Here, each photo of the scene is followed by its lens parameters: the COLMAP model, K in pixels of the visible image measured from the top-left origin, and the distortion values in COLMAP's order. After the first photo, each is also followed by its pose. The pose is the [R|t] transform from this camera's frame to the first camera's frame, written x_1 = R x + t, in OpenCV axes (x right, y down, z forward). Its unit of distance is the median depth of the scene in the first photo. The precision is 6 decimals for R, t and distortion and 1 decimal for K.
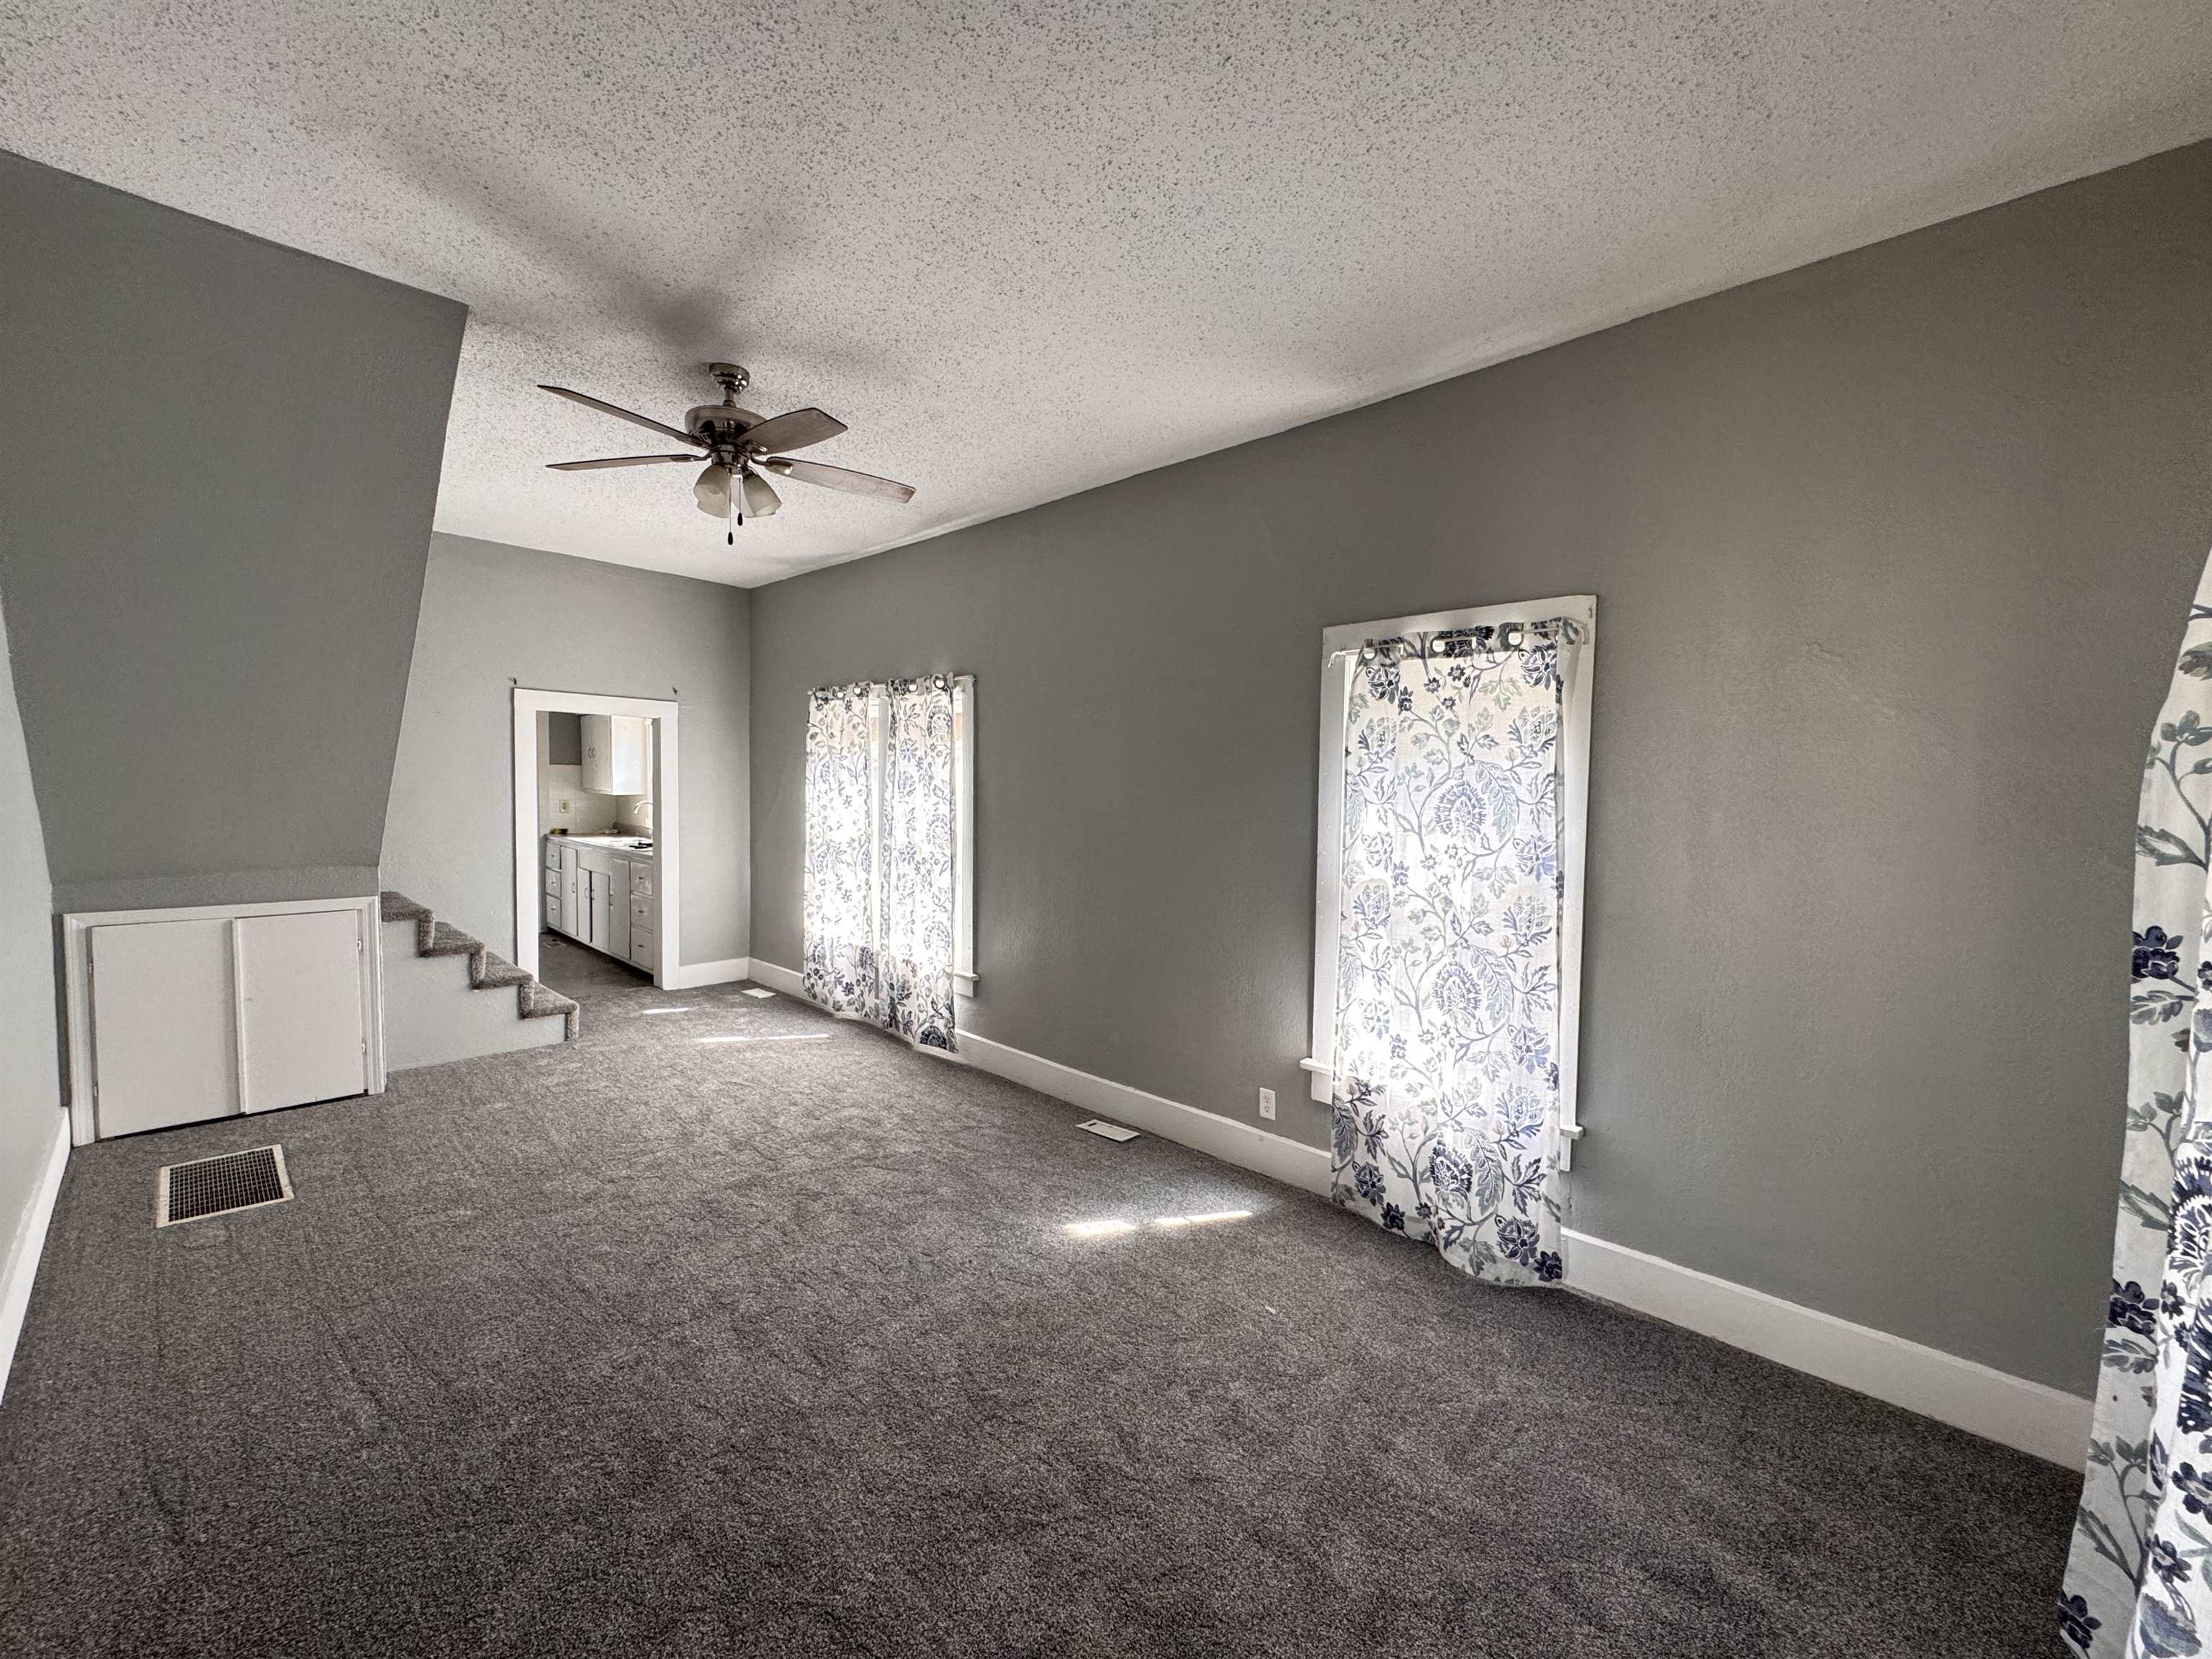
lens RADIAL K [[878.1, 0, 1104.2], [0, 878.1, 822.0], [0, 0, 1]] dist [-0.001257, 0.000290]
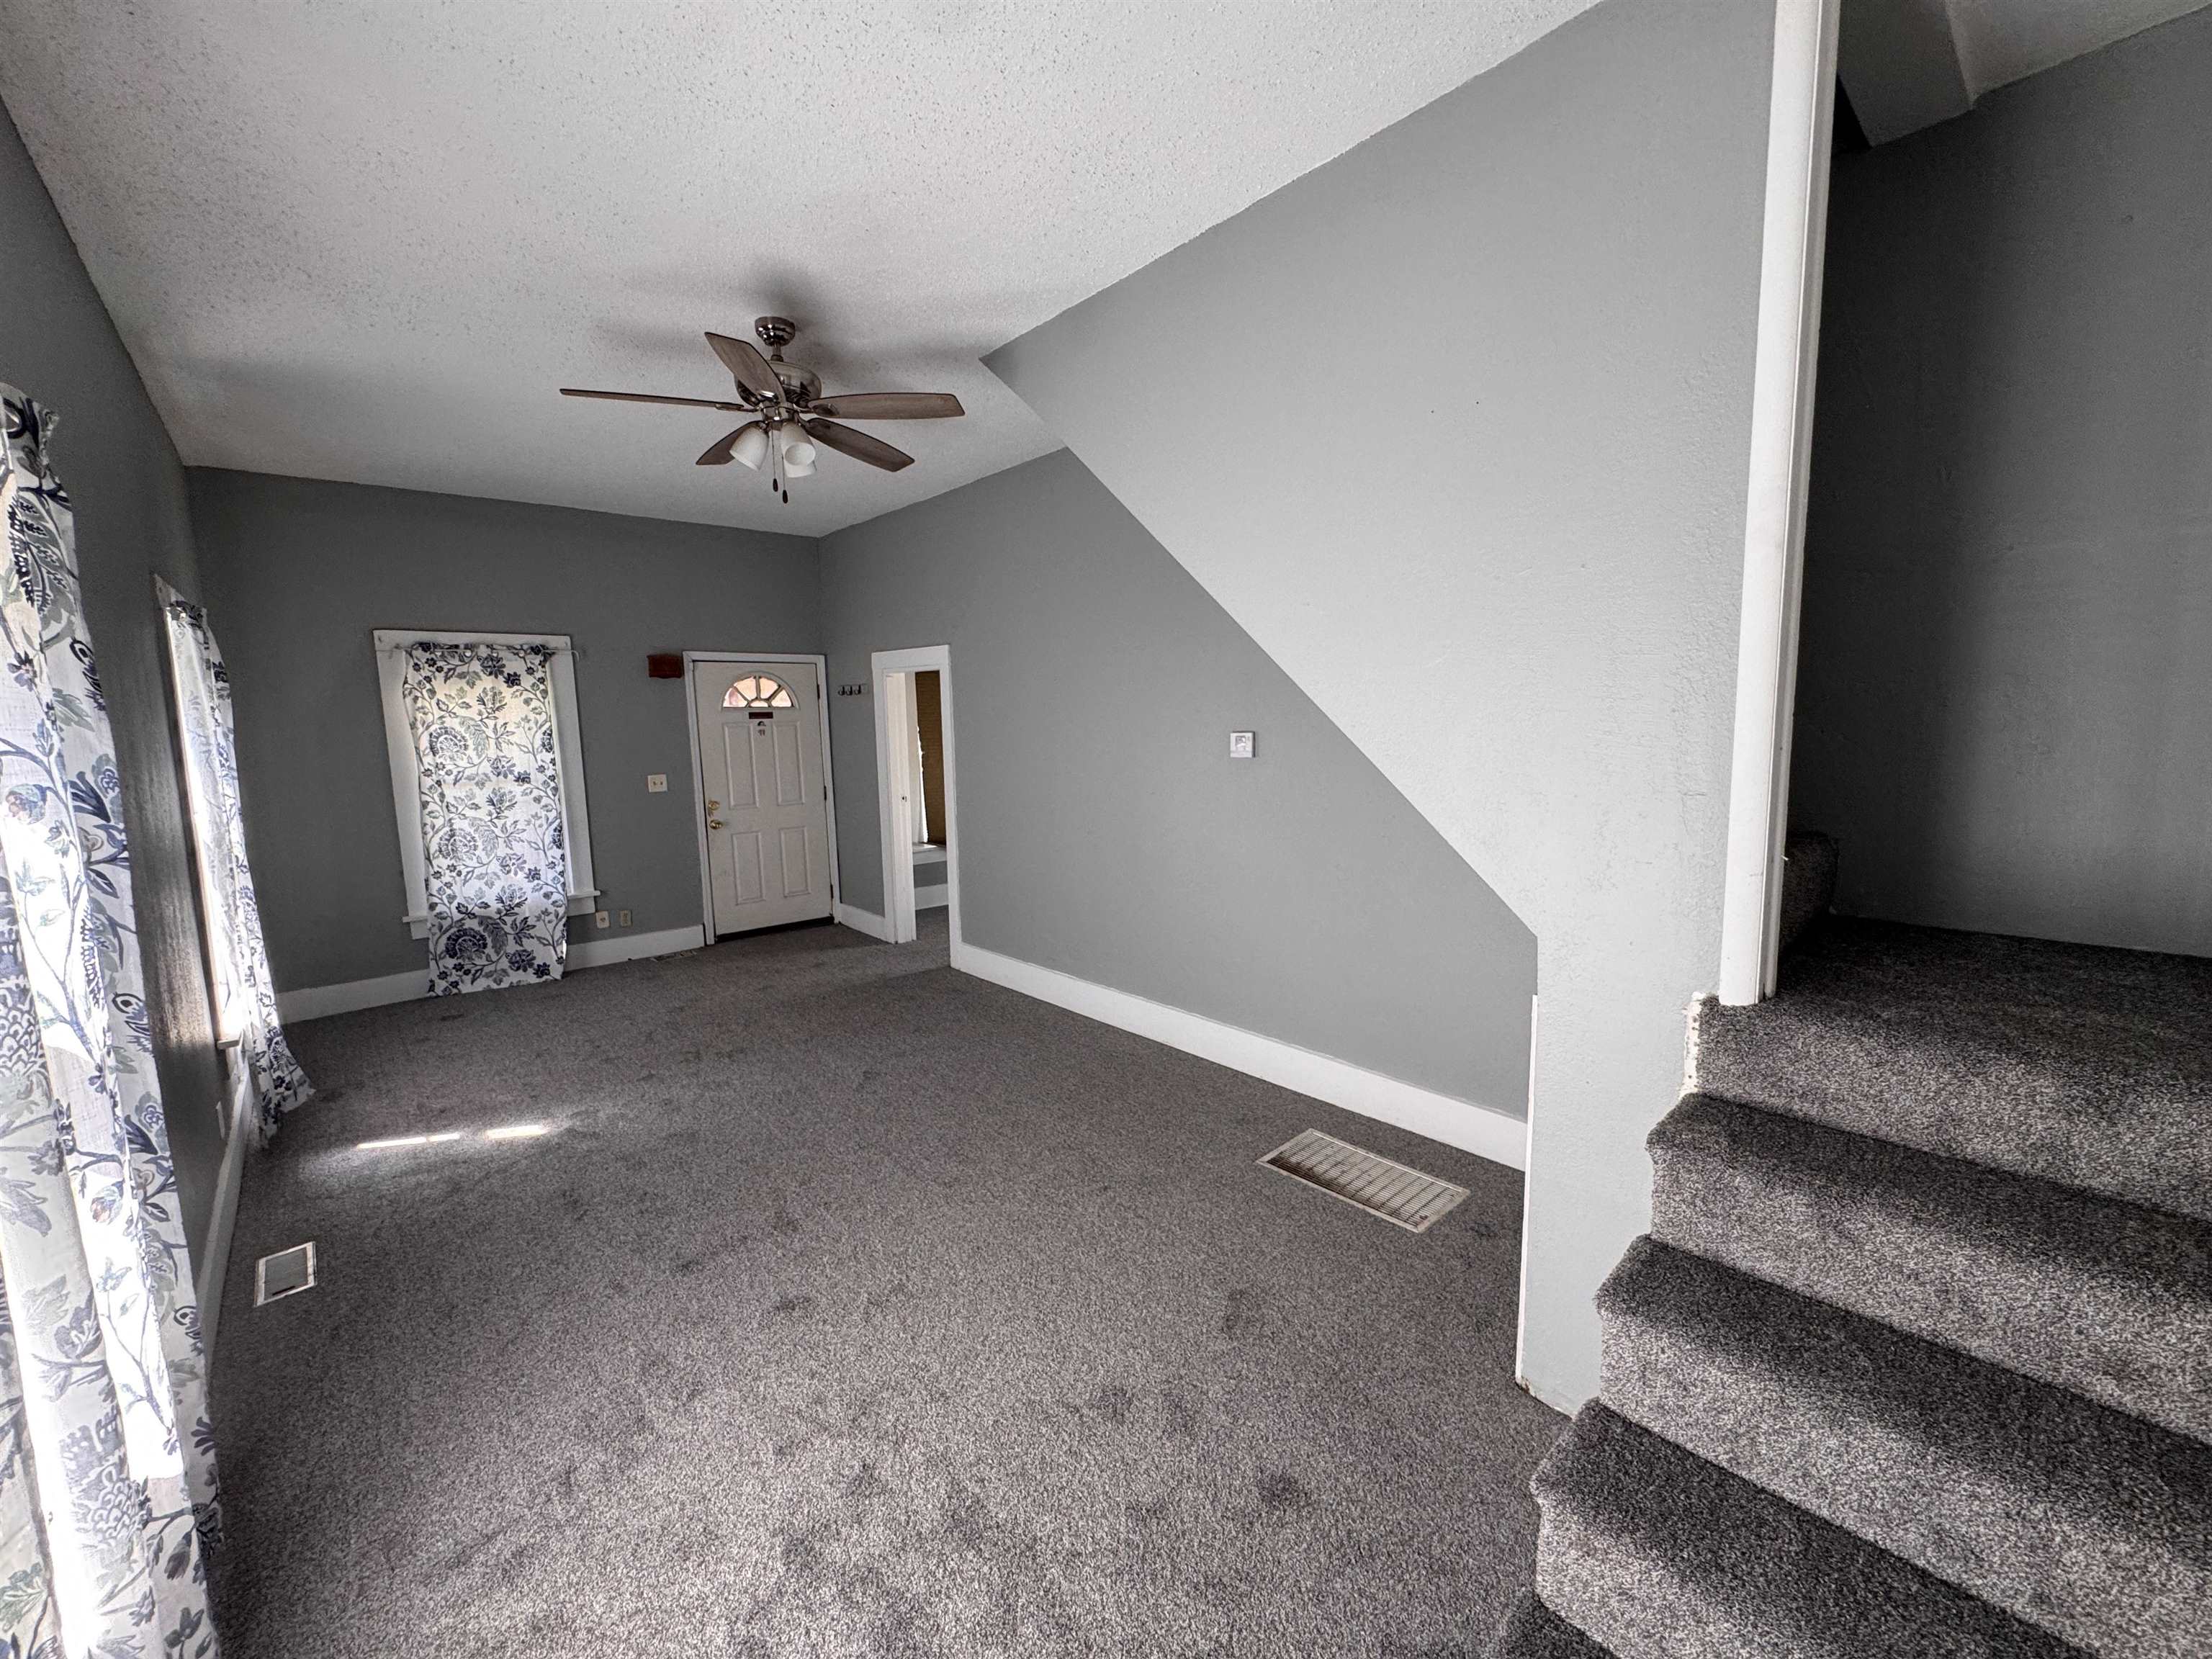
lens RADIAL K [[878.1, 0, 1104.2], [0, 878.1, 822.0], [0, 0, 1]] dist [-0.001257, 0.000290]
pose [[-0.996856, 0.001411, 0.079228, -0.779015], [0.014420, 0.986377, 0.163866, -0.105191], [-0.077918, 0.164493, -0.983296, 1.804370]]
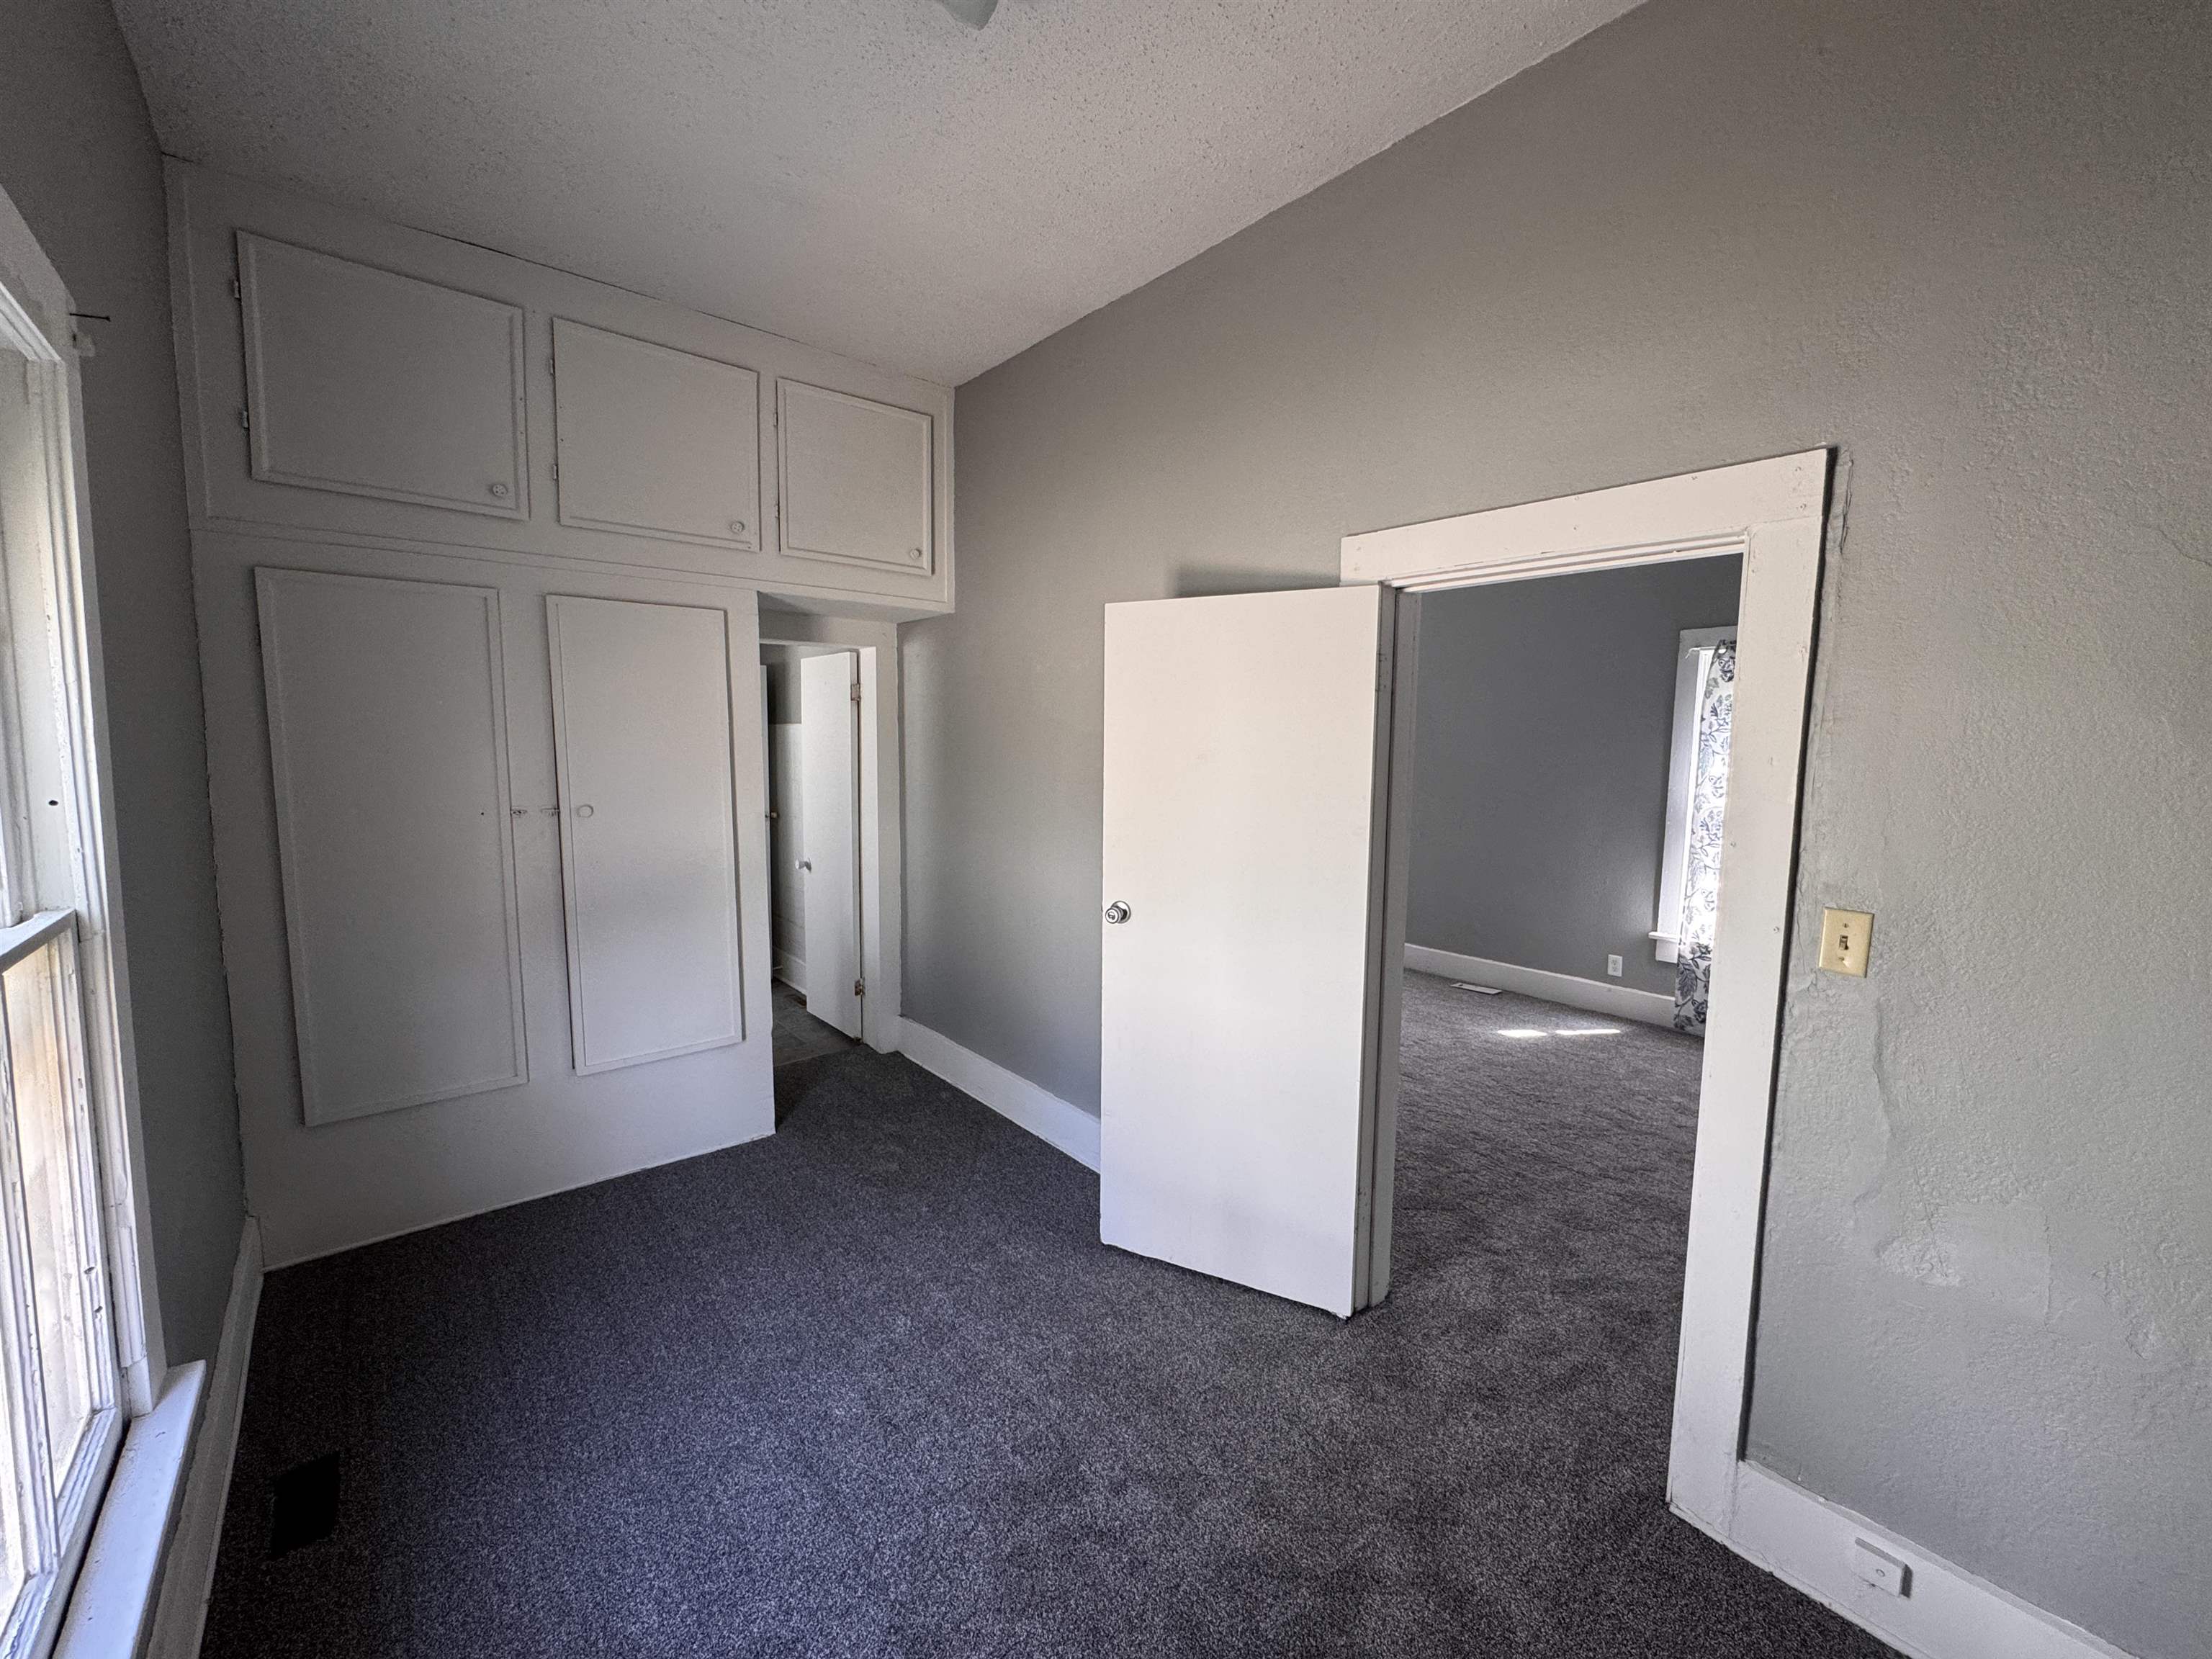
lens RADIAL K [[878.1, 0, 1104.2], [0, 878.1, 822.0], [0, 0, 1]] dist [-0.001257, 0.000290]
pose [[0.994210, 0.008605, -0.107113, -0.507853], [-0.003219, 0.998726, 0.050355, 0.019715], [0.107410, -0.049718, 0.992971, -0.512643]]
